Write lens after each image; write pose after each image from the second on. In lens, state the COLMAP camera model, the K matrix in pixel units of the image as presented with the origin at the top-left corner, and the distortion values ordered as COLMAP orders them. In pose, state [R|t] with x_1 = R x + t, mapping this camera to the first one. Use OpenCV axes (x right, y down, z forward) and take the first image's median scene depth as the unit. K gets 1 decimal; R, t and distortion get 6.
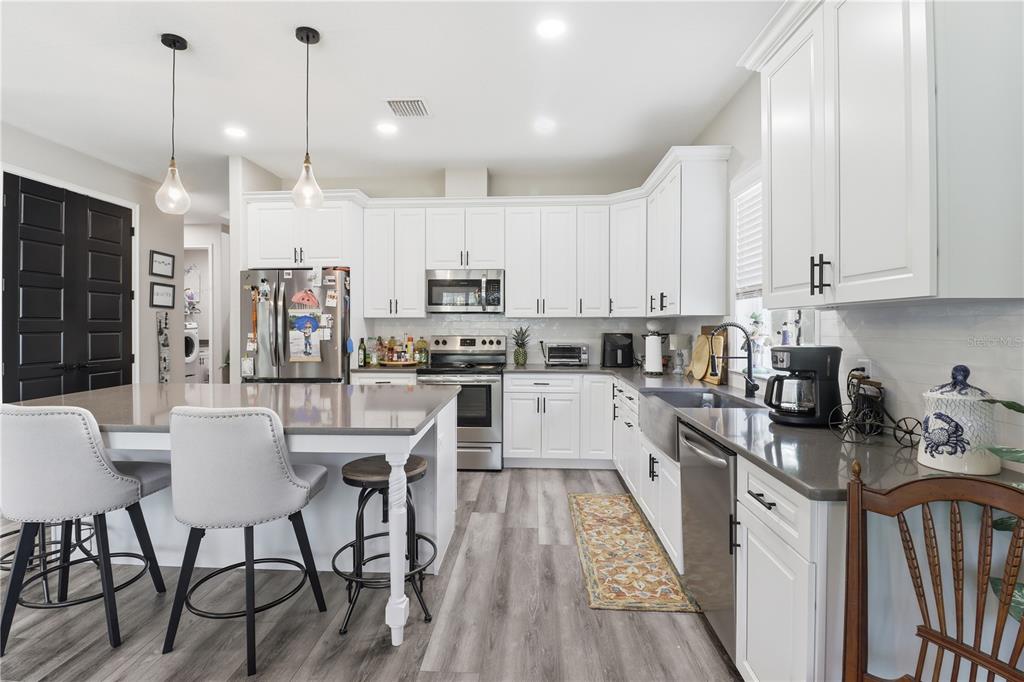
lens RADIAL K [[481.5, 0, 512.3], [0, 481.5, 326.2], [0, 0, 1]] dist [0.002893, -0.014047]
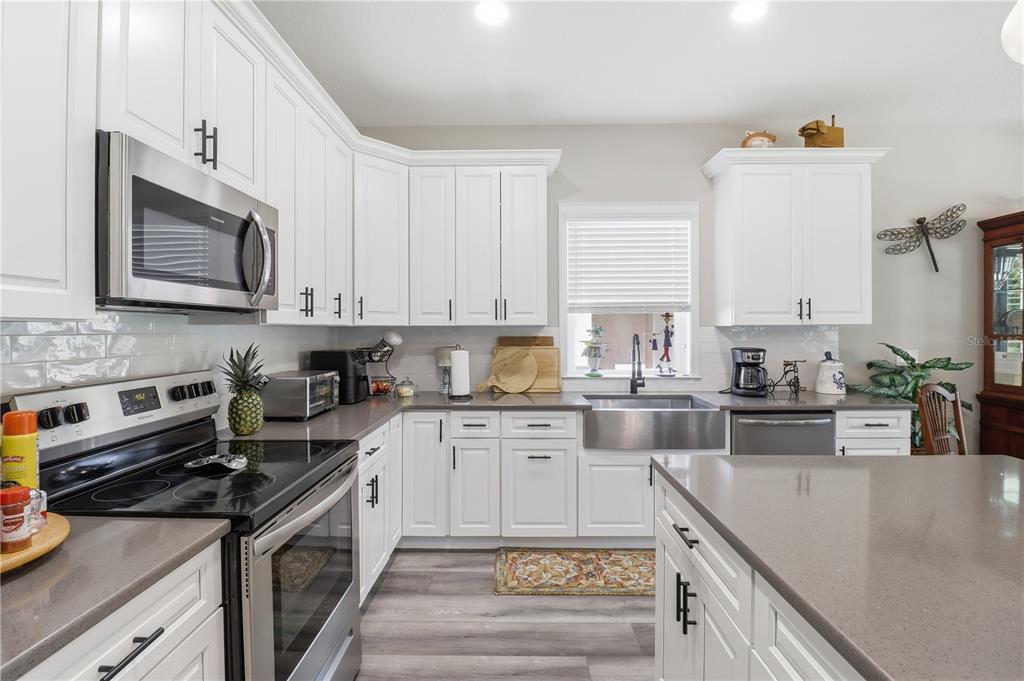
lens RADIAL K [[477.8, 0, 507.3], [0, 477.8, 331.0], [0, 0, 1]] dist [-0.000973, -0.014870]
pose [[-0.031445, -0.003736, 0.999498, -0.438032], [0.005317, 0.999978, 0.003905, -0.012916], [-0.999491, 0.005437, -0.031425, 0.814553]]
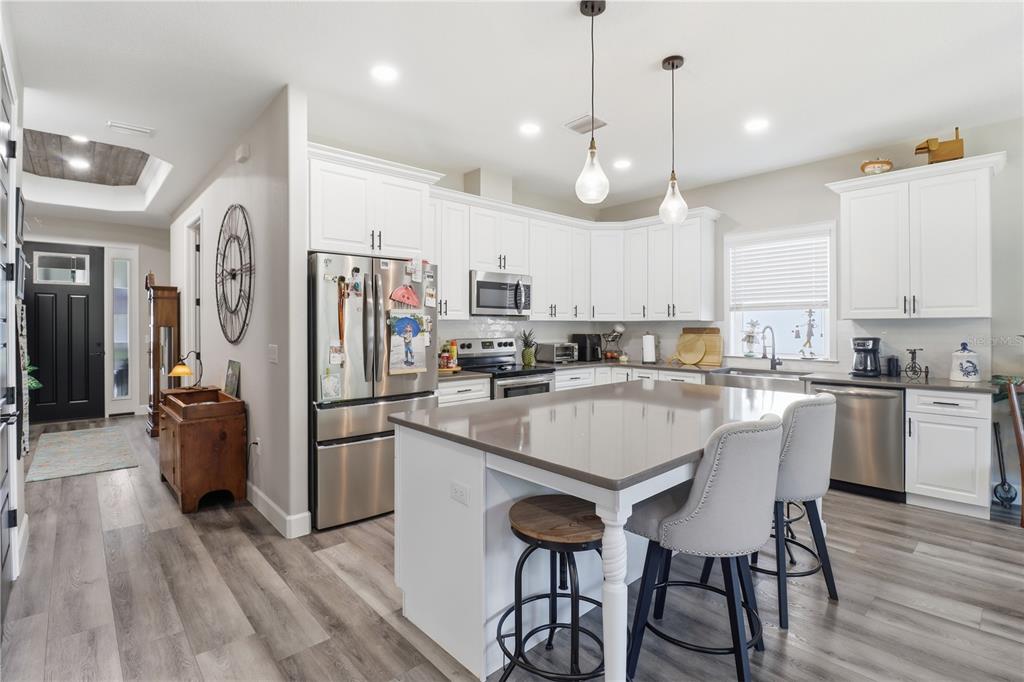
lens RADIAL K [[481.5, 0, 512.3], [0, 481.5, 326.2], [0, 0, 1]] dist [0.002893, -0.014047]
pose [[0.701842, -0.001206, 0.712332, -0.816880], [0.003367, 0.999993, -0.001624, -0.004080], [-0.712325, 0.003539, 0.701841, 0.275770]]
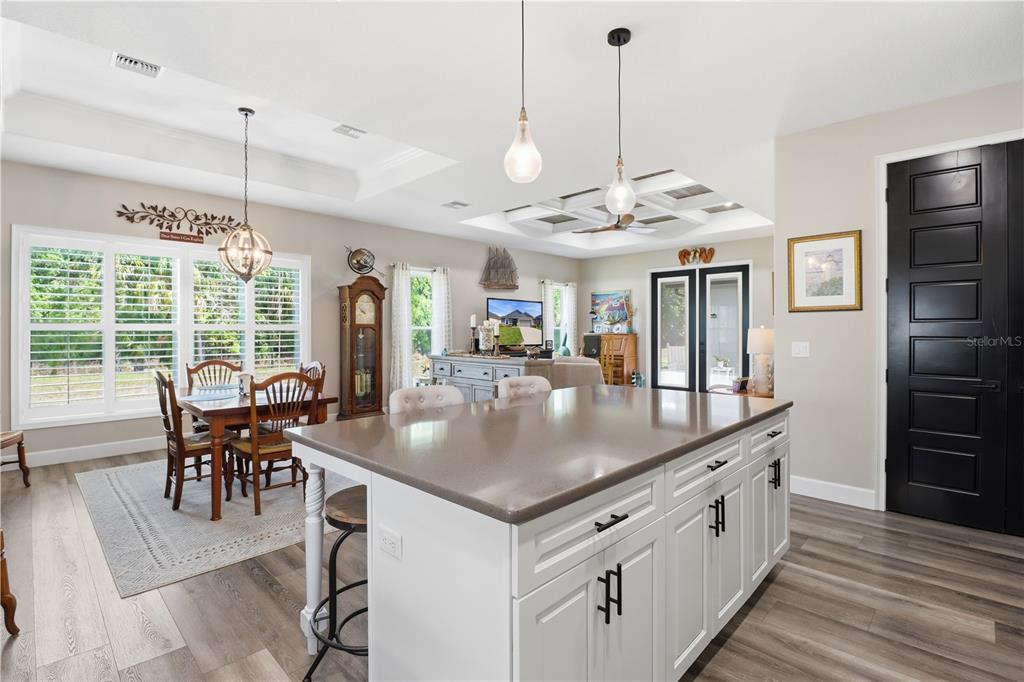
lens RADIAL K [[481.5, 0, 512.3], [0, 481.5, 326.2], [0, 0, 1]] dist [0.002893, -0.014047]
pose [[-0.659170, -0.005166, -0.751976, 0.101214], [0.000863, 0.999971, -0.007626, 0.004230], [0.751993, -0.005675, -0.659146, 0.849799]]
